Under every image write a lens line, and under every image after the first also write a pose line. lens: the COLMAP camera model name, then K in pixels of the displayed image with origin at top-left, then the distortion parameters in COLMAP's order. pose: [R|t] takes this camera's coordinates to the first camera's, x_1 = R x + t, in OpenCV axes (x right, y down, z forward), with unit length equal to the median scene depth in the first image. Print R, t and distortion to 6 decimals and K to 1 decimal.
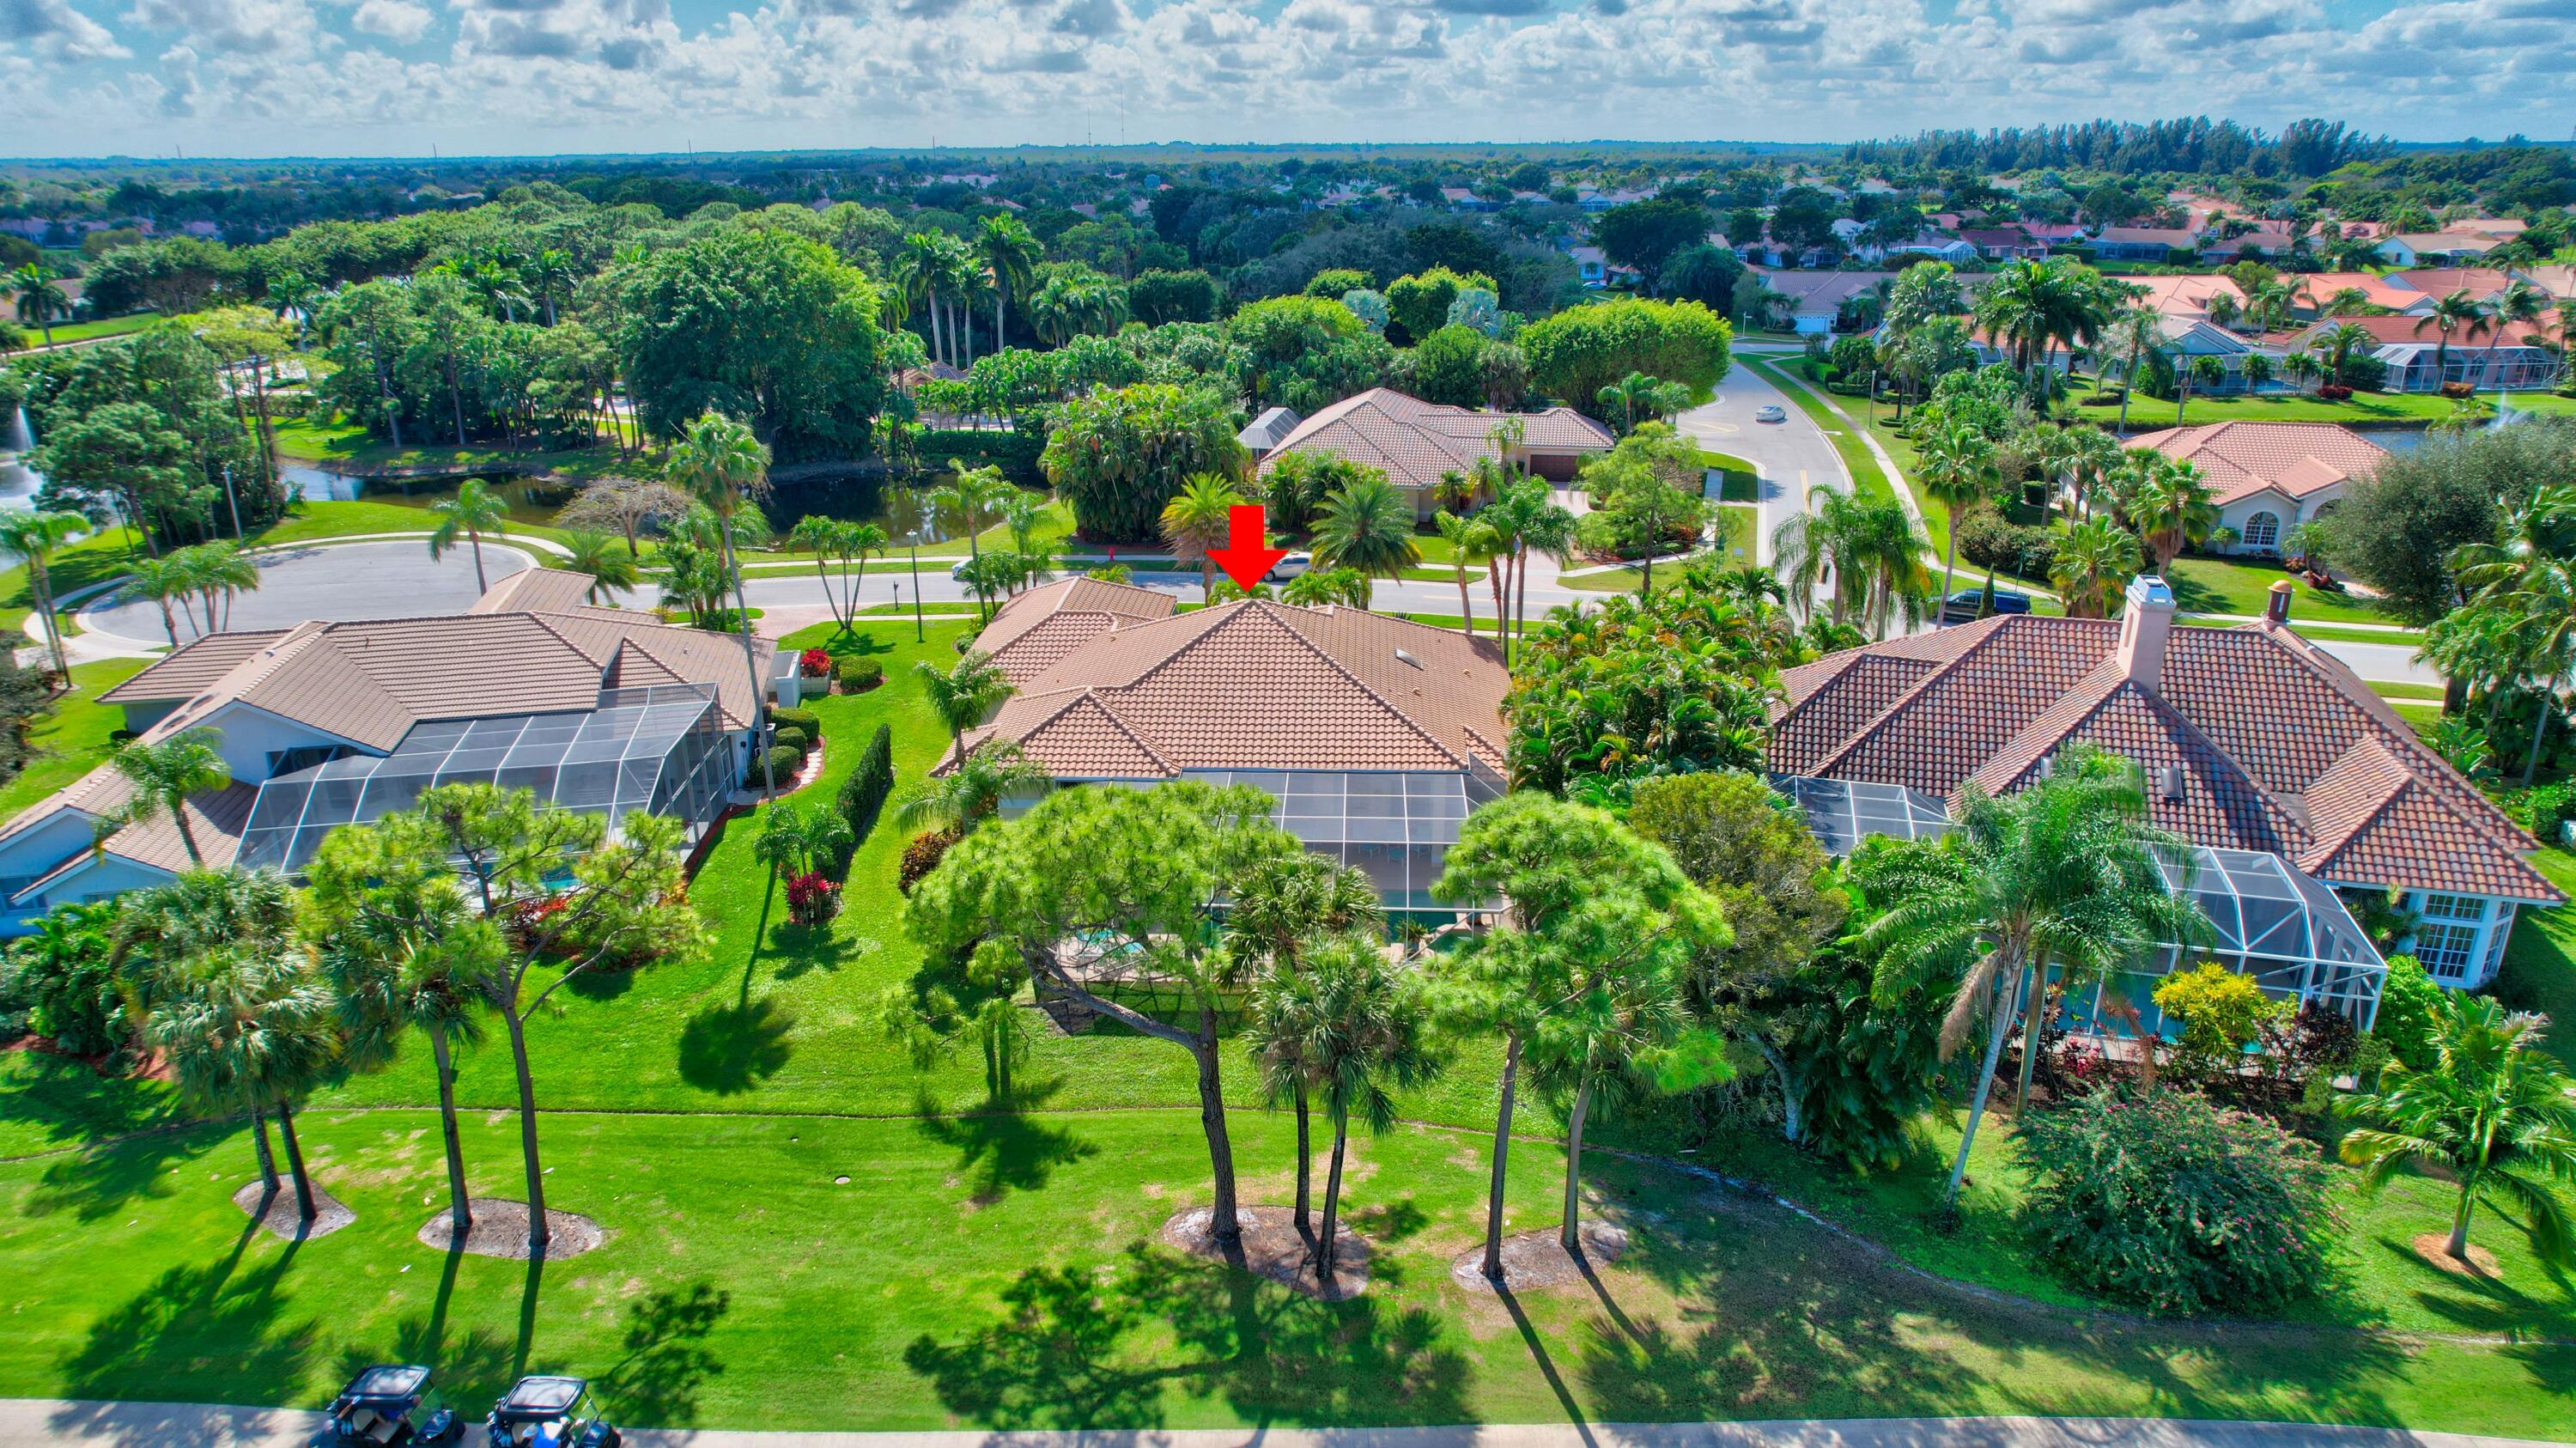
lens RADIAL K [[1627.0, 0, 1288.4], [0, 1627.0, 735.8], [0, 0, 1]] dist [-0.052576, 0.017232]
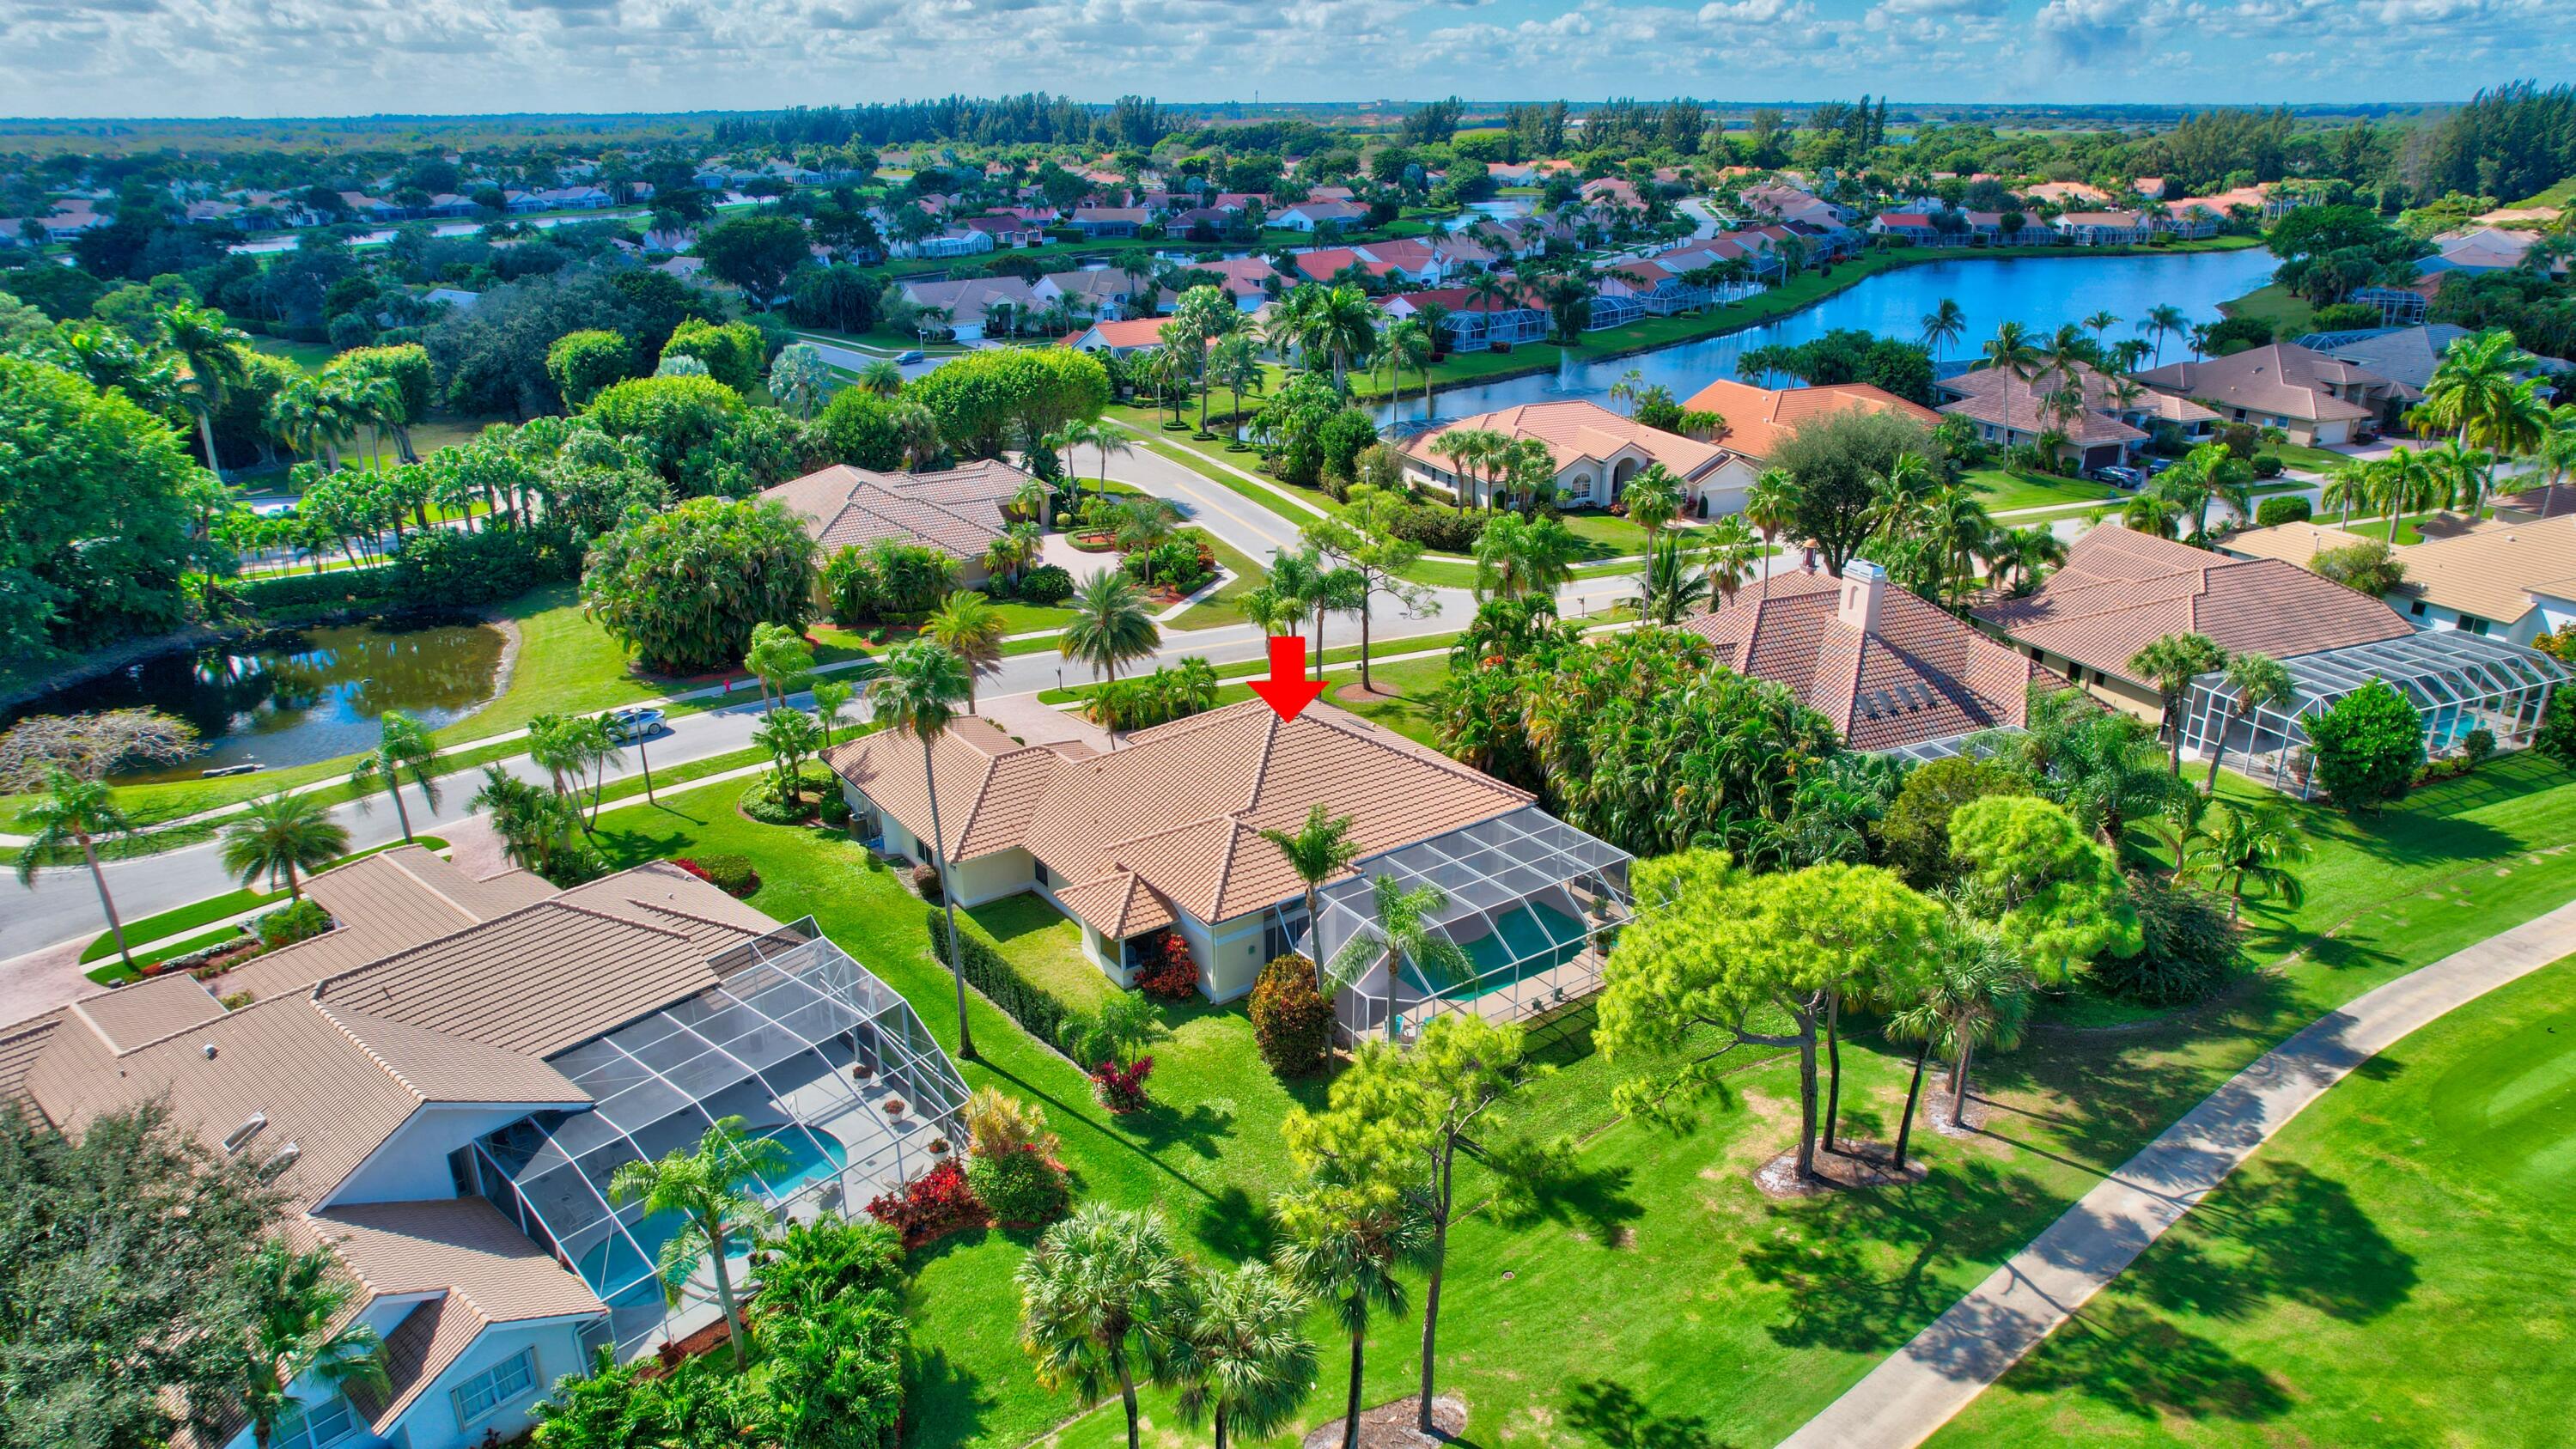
lens RADIAL K [[1626.9, 0, 1297.6], [0, 1626.9, 708.5], [0, 0, 1]] dist [-0.052576, 0.017232]
pose [[0.786751, -0.214122, 0.578943, -0.654877], [0.213365, 0.974430, 0.070442, -0.156297], [-0.579223, 0.068105, 0.812319, 0.083663]]
